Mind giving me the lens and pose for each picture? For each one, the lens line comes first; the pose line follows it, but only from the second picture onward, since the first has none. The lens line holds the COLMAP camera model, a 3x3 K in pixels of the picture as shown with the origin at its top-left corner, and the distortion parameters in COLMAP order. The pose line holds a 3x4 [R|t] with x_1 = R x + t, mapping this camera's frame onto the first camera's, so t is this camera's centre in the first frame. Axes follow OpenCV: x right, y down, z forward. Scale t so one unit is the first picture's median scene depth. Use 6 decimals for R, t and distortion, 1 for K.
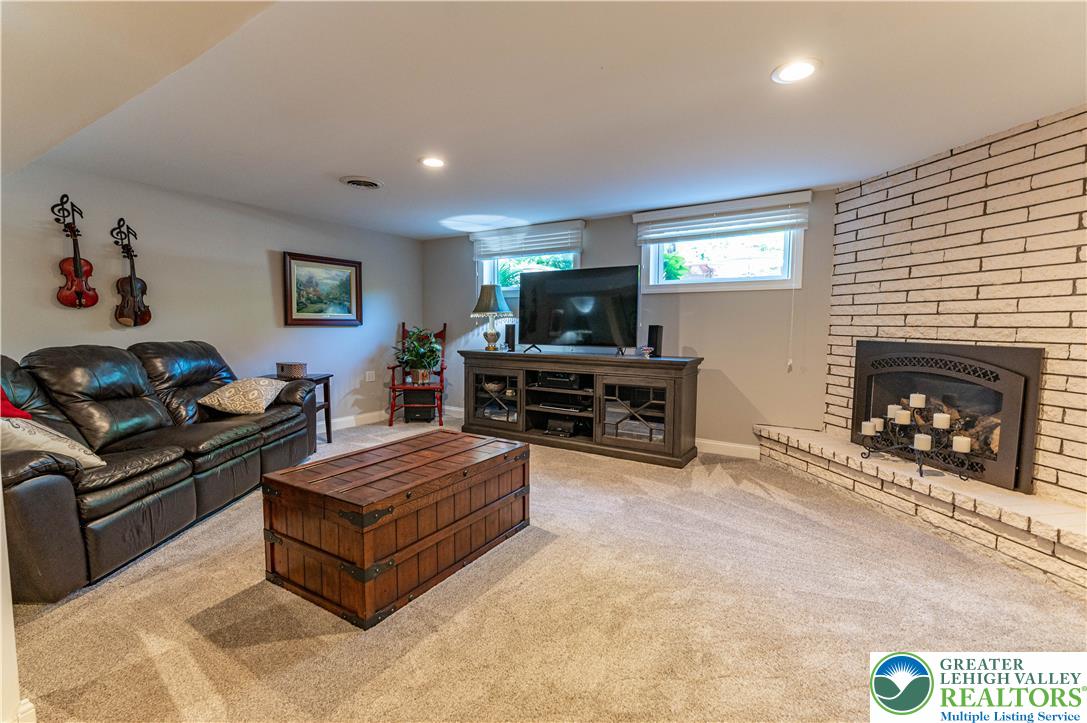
lens RADIAL K [[480.0, 0, 543.5], [0, 480.0, 361.5], [0, 0, 1]] dist [0.007327, -0.000108]
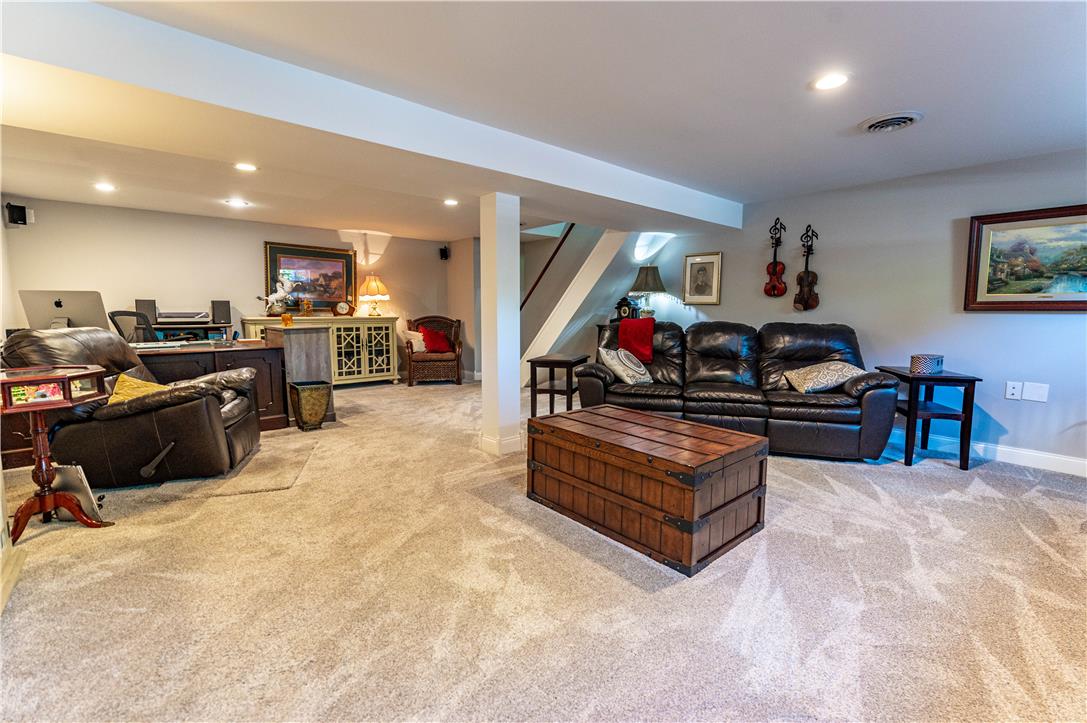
lens RADIAL K [[458.7, 0, 543.5], [0, 458.7, 361.5], [0, 0, 1]] dist [-0.011642, 0.000049]
pose [[-0.290762, 0.104096, -0.951116, 0.418296], [-0.077492, 0.988236, 0.131848, -0.038214], [0.953652, 0.112040, -0.279275, 0.587065]]
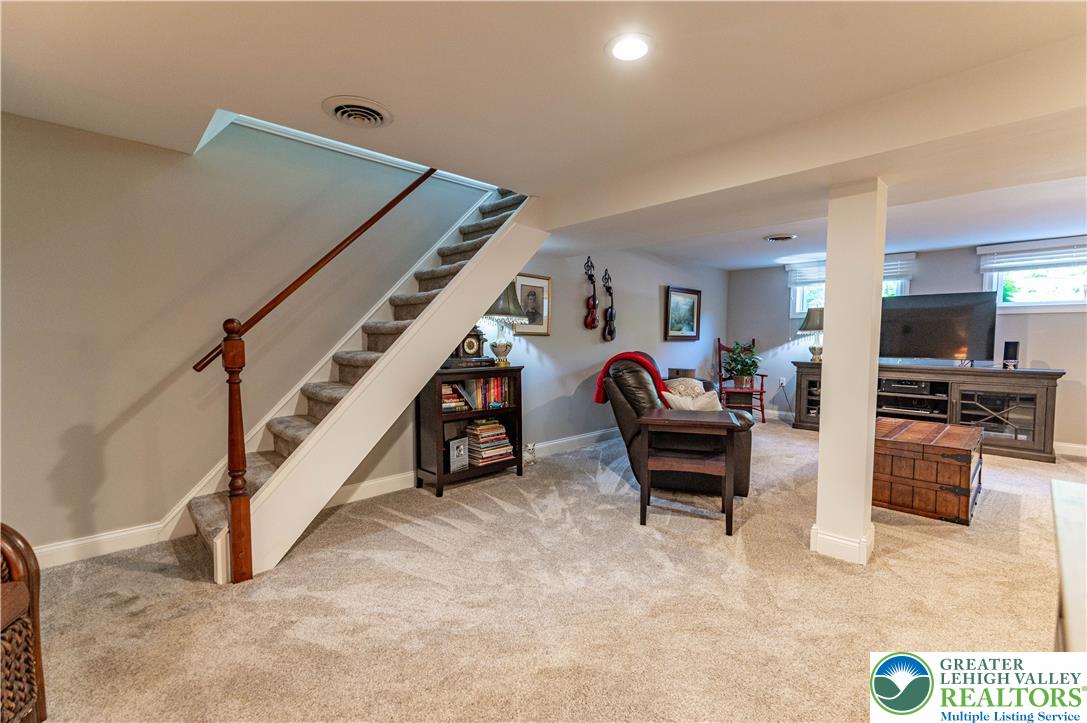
lens RADIAL K [[480.0, 0, 543.5], [0, 480.0, 361.5], [0, 0, 1]] dist [0.007327, -0.000108]
pose [[0.974627, 0.012800, -0.223469, -0.602892], [-0.018884, 0.999506, -0.025107, 0.024041], [0.223037, 0.028690, 0.974388, -0.395324]]
